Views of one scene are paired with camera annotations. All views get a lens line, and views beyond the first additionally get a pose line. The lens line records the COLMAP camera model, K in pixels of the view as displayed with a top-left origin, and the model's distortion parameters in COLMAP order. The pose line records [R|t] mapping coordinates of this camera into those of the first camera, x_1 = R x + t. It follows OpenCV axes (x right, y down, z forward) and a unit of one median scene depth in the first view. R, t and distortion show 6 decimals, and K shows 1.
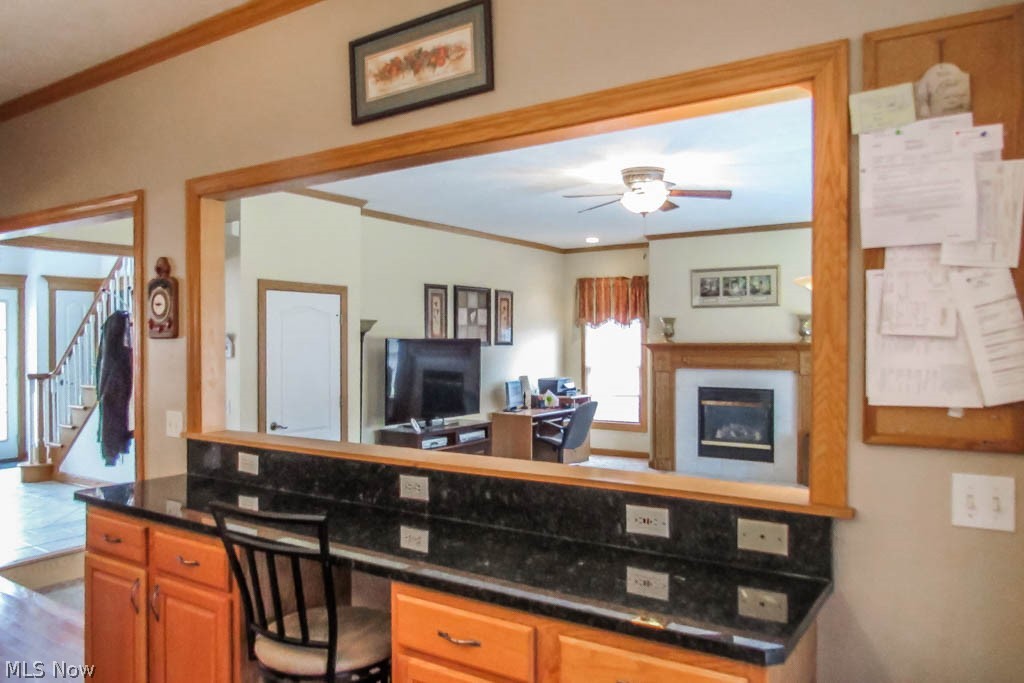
lens RADIAL K [[728.2, 0, 512.0], [0, 728.2, 341.5], [0, 0, 1]] dist [-0.022043, 0.001636]
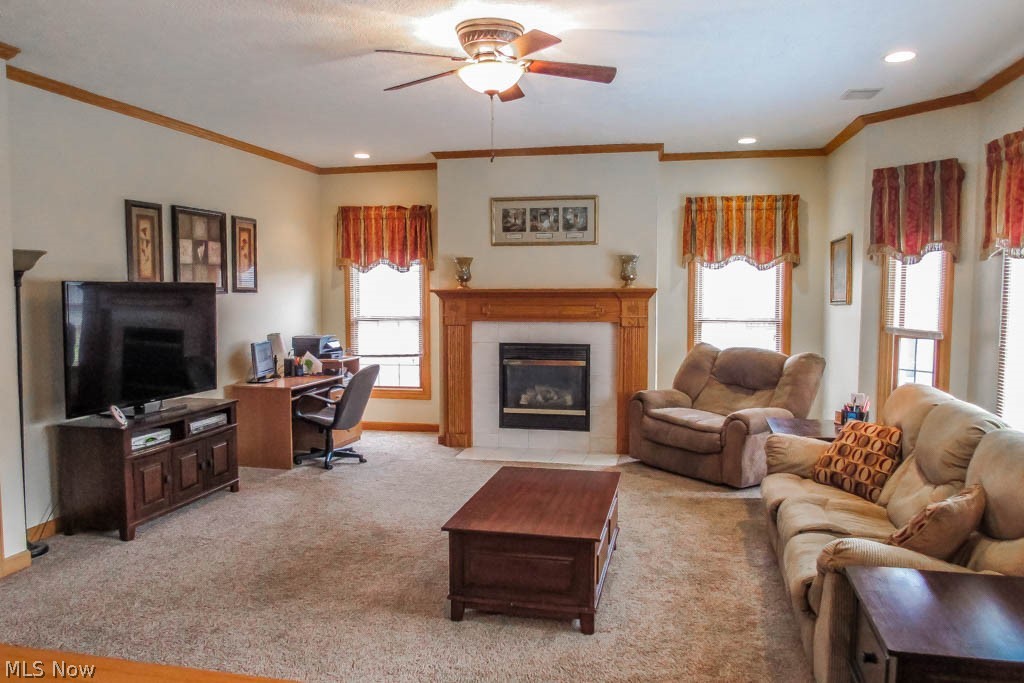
lens RADIAL K [[758.5, 0, 512.0], [0, 758.5, 341.5], [0, 0, 1]] dist [-0.031614, 0.004876]
pose [[0.934065, -0.024248, 0.356278, -0.034458], [0.000422, 0.997766, 0.066801, 0.003777], [-0.357102, -0.062246, 0.931989, 0.206176]]
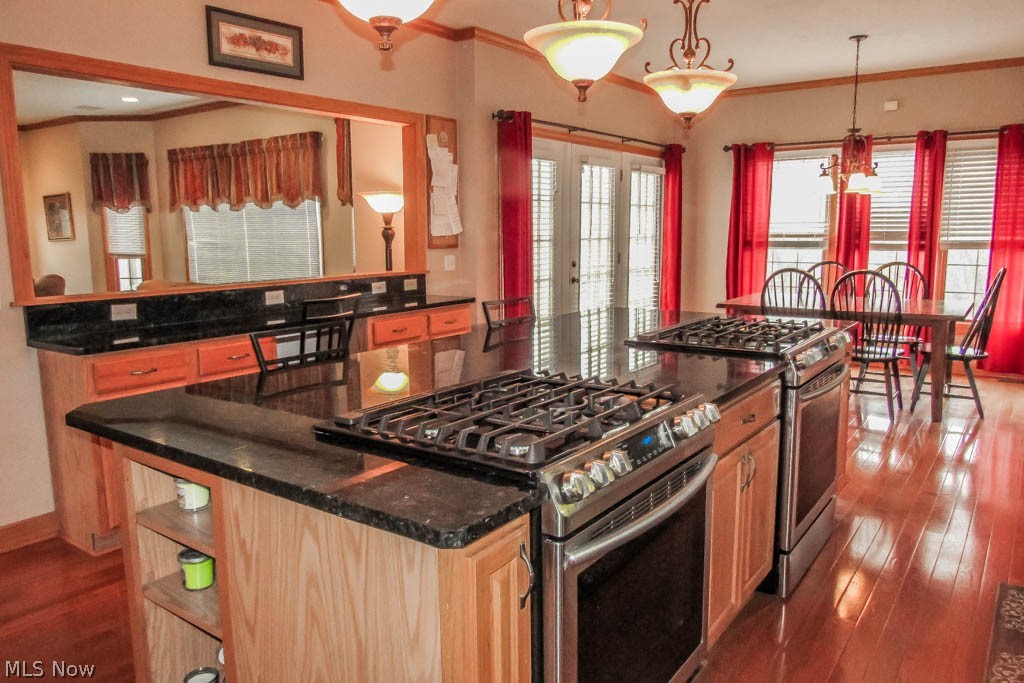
lens RADIAL K [[728.2, 0, 512.0], [0, 728.2, 341.5], [0, 0, 1]] dist [-0.022043, 0.001636]
pose [[0.048567, -0.150284, 0.987449, -0.481347], [0.011395, 0.988635, 0.149904, 0.012597], [-0.998755, 0.003972, 0.049727, 0.087835]]
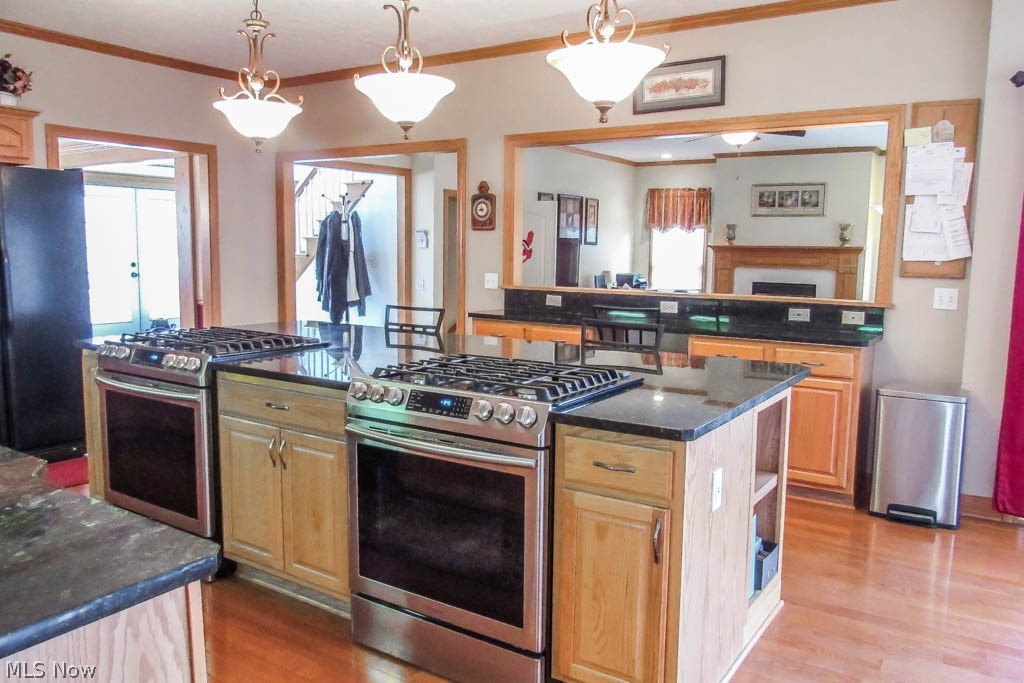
lens RADIAL K [[758.5, 0, 512.0], [0, 758.5, 341.5], [0, 0, 1]] dist [-0.031614, 0.004876]
pose [[0.999842, 0.017437, -0.003361, -0.142917], [-0.016890, 0.992226, 0.123298, 0.012032], [0.005485, -0.123221, 0.992364, -0.273932]]
